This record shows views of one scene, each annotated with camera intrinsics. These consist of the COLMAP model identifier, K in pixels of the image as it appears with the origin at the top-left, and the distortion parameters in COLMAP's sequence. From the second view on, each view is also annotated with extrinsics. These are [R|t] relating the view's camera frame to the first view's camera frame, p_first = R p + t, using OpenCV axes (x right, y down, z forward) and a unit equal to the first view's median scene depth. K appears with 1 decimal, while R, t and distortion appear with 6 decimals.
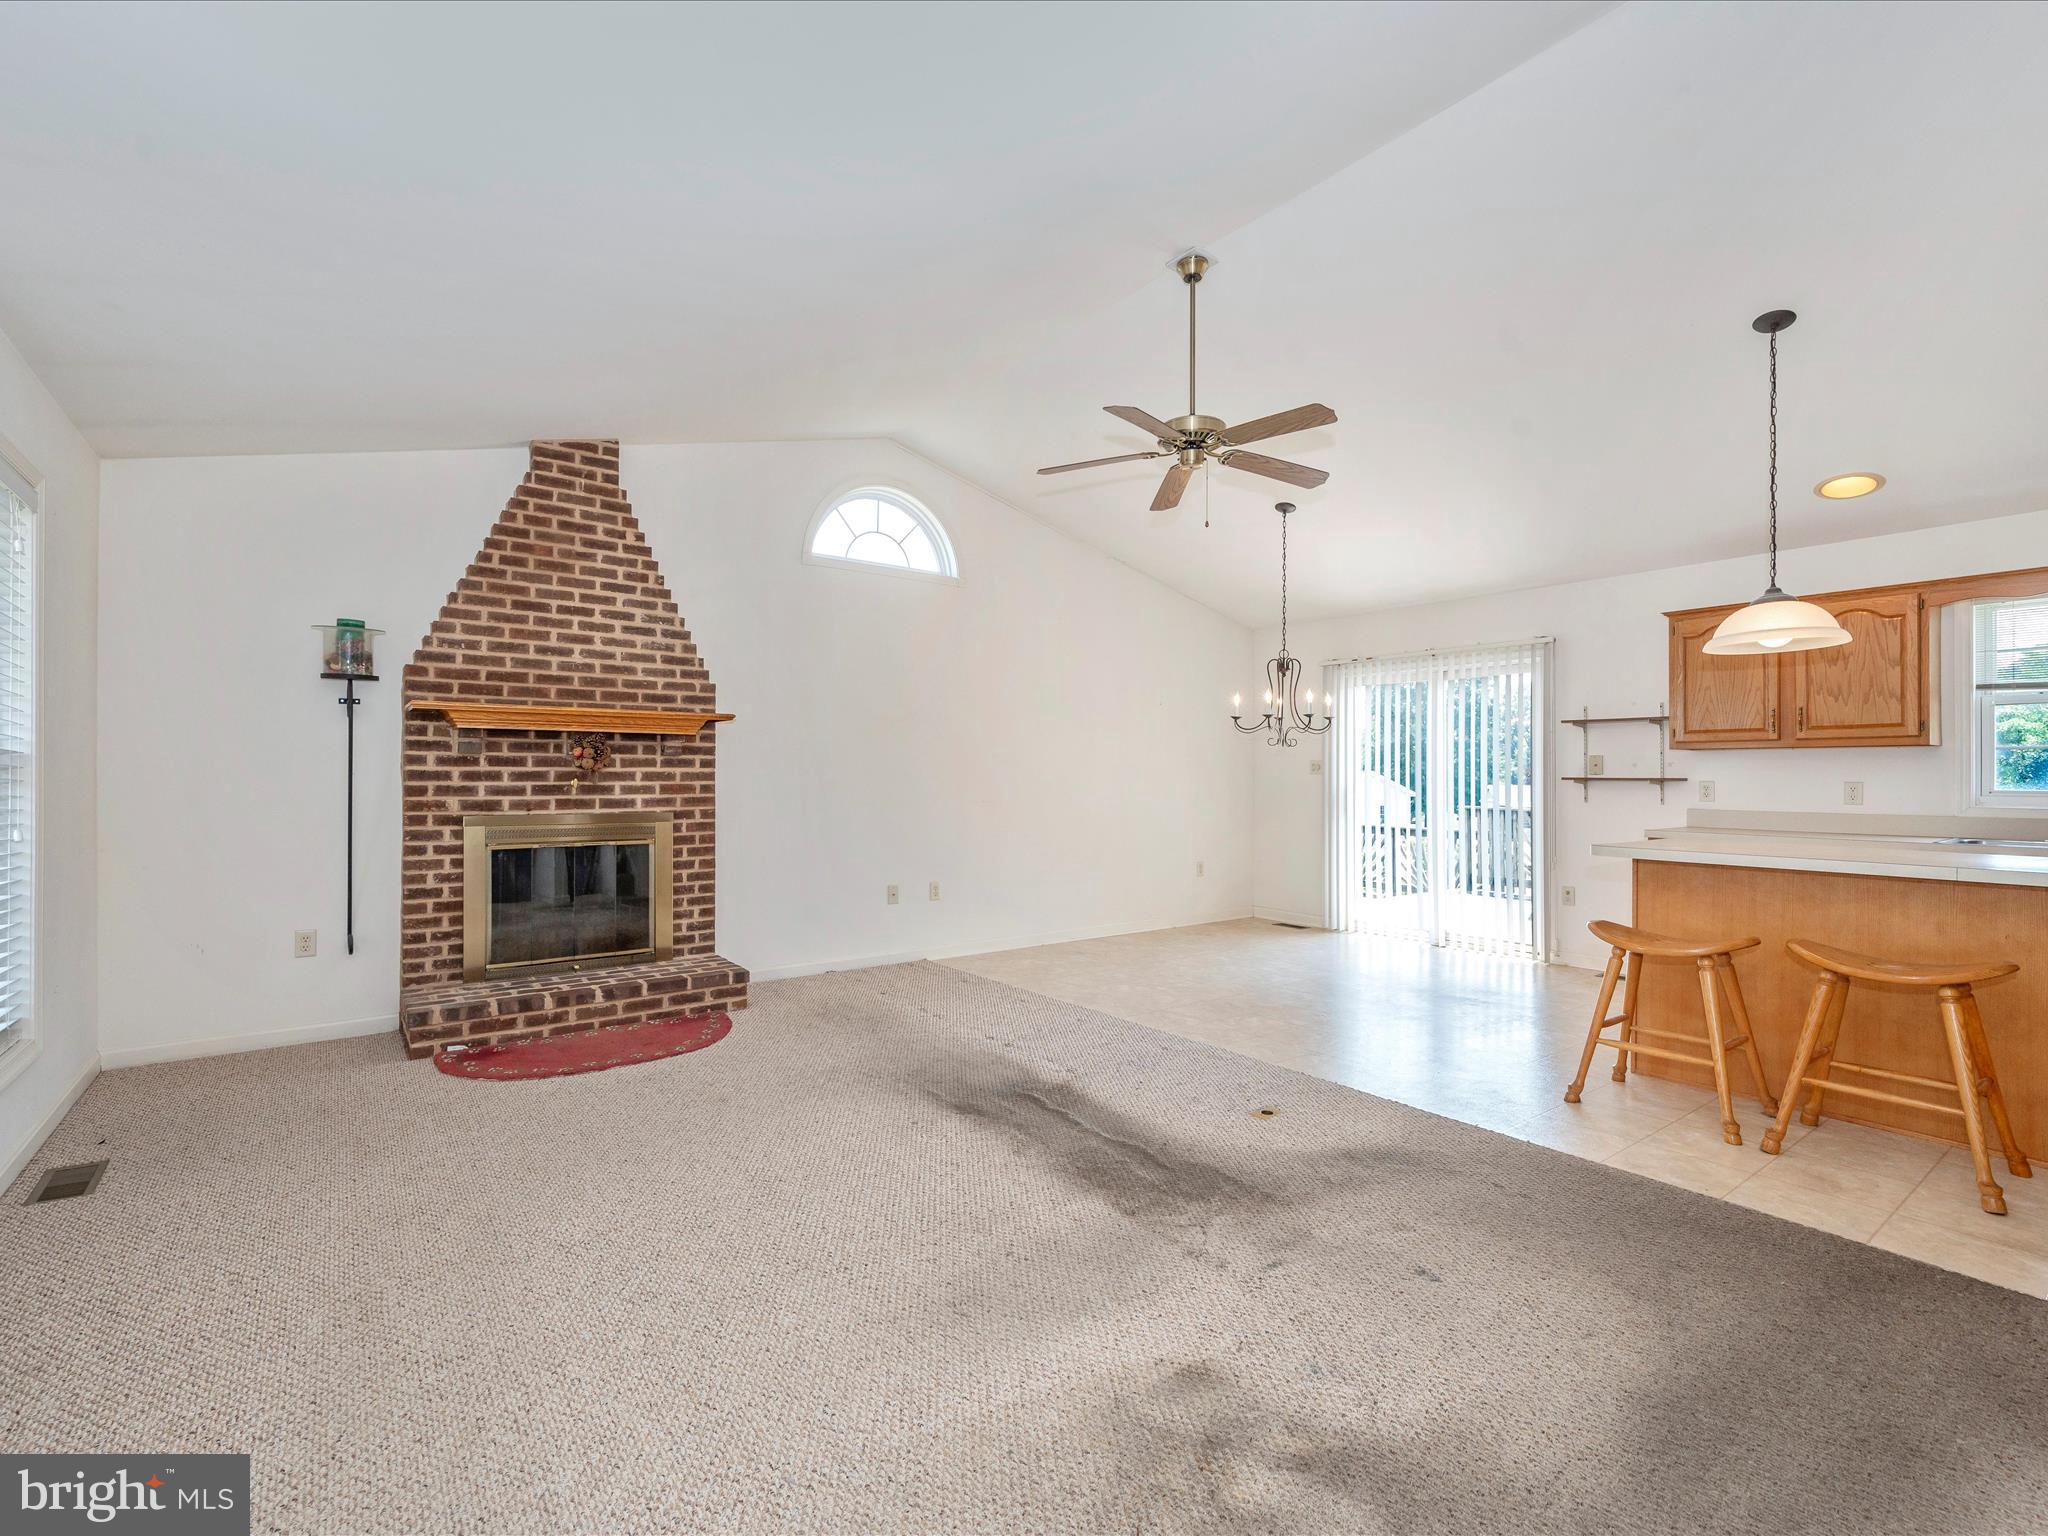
lens RADIAL K [[927.9, 0, 1017.1], [0, 927.9, 761.0], [0, 0, 1]] dist [0.011039, 0.000073]
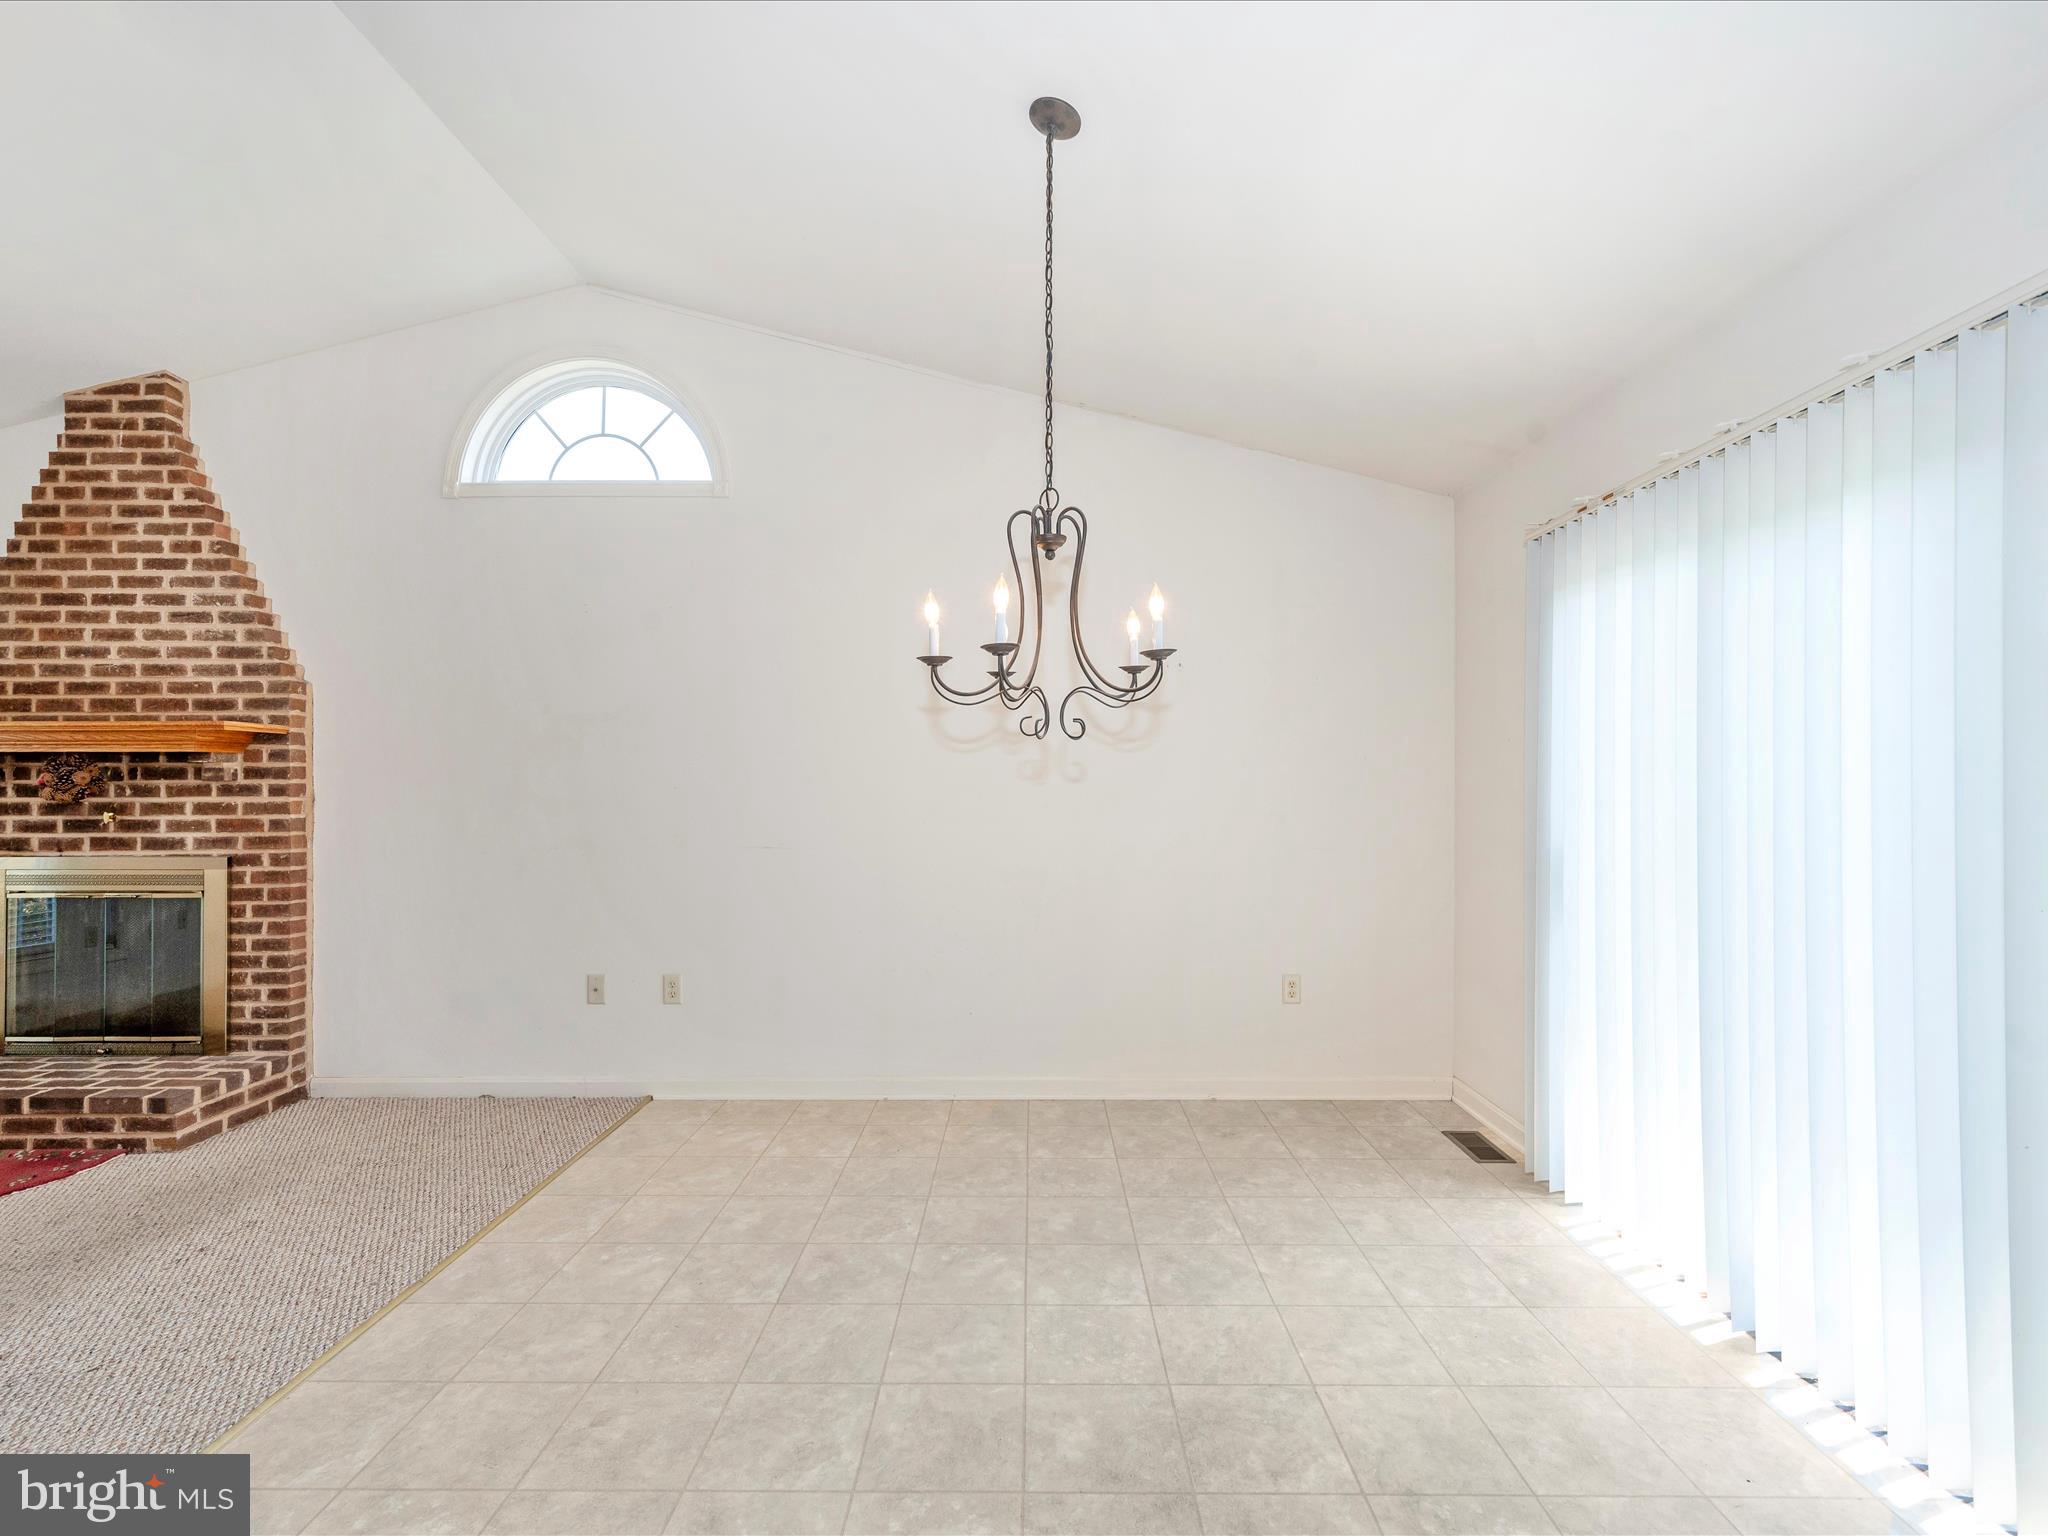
lens RADIAL K [[935.7, 0, 1032.9], [0, 935.7, 782.5], [0, 0, 1]] dist [-0.000722, 0.000322]
pose [[0.801354, -0.006021, -0.598160, 0.625941], [0.014368, 0.999855, 0.009184, -0.001979], [0.598018, -0.015954, 0.801324, 0.829597]]
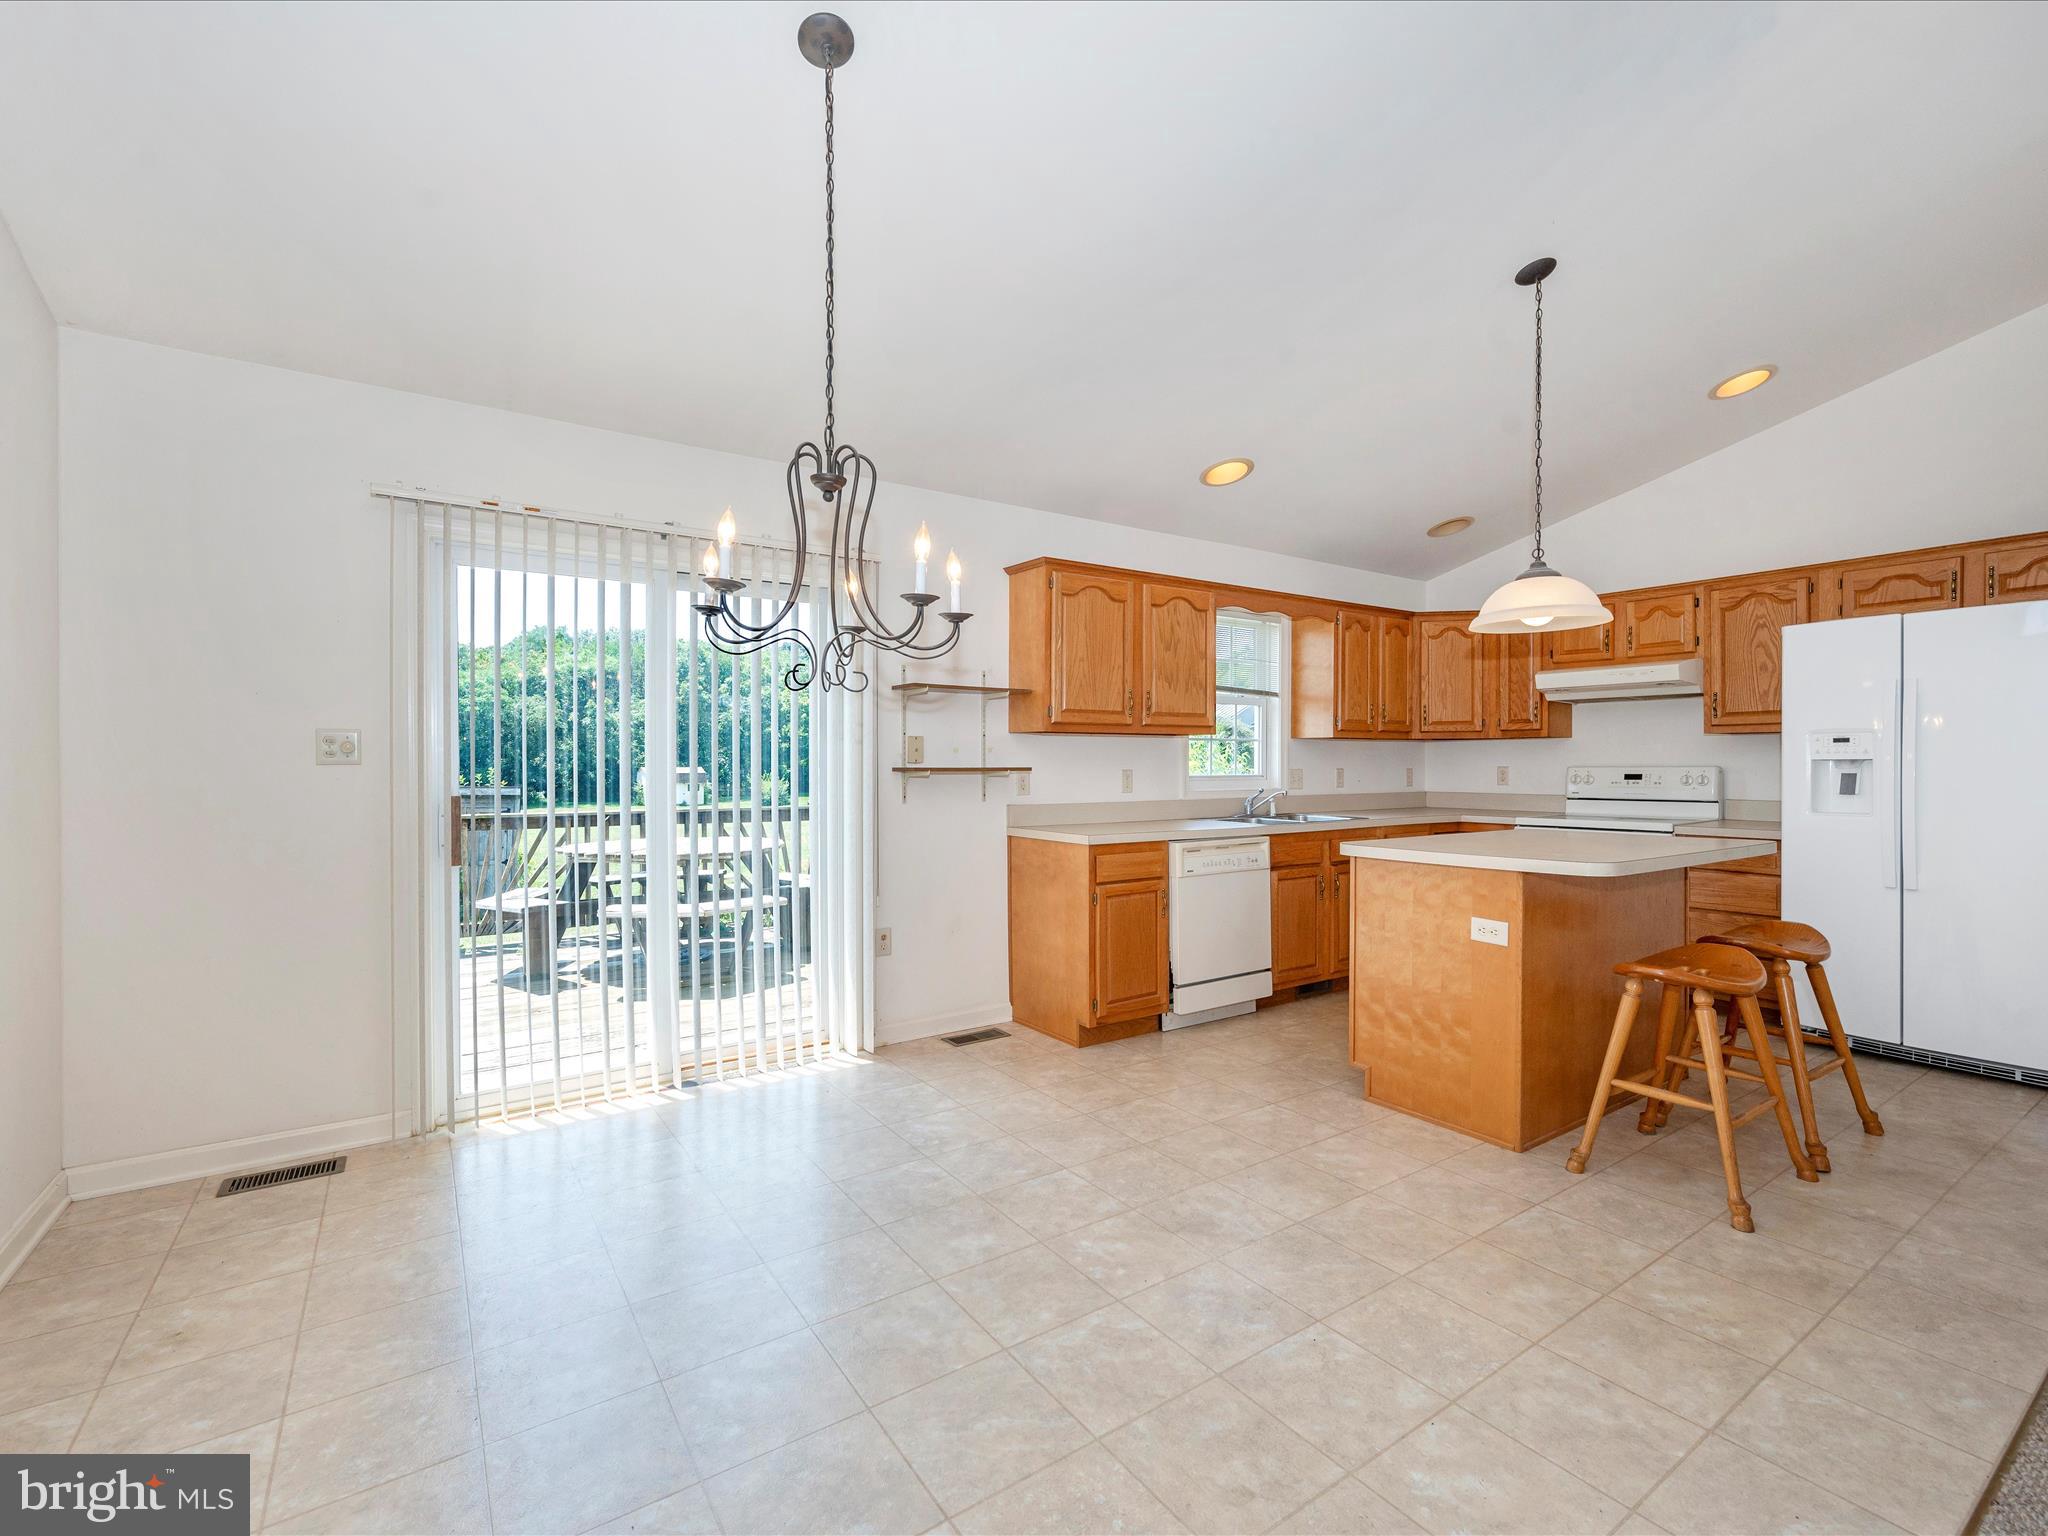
lens RADIAL K [[905.9, 0, 1031.2], [0, 905.9, 762.0], [0, 0, 1]] dist [0.011368, -0.000761]
pose [[0.045781, -0.004371, 0.998942, -0.080716], [-0.011569, 0.999921, 0.004905, 0.011283], [-0.998885, -0.011781, 0.045727, 1.095462]]
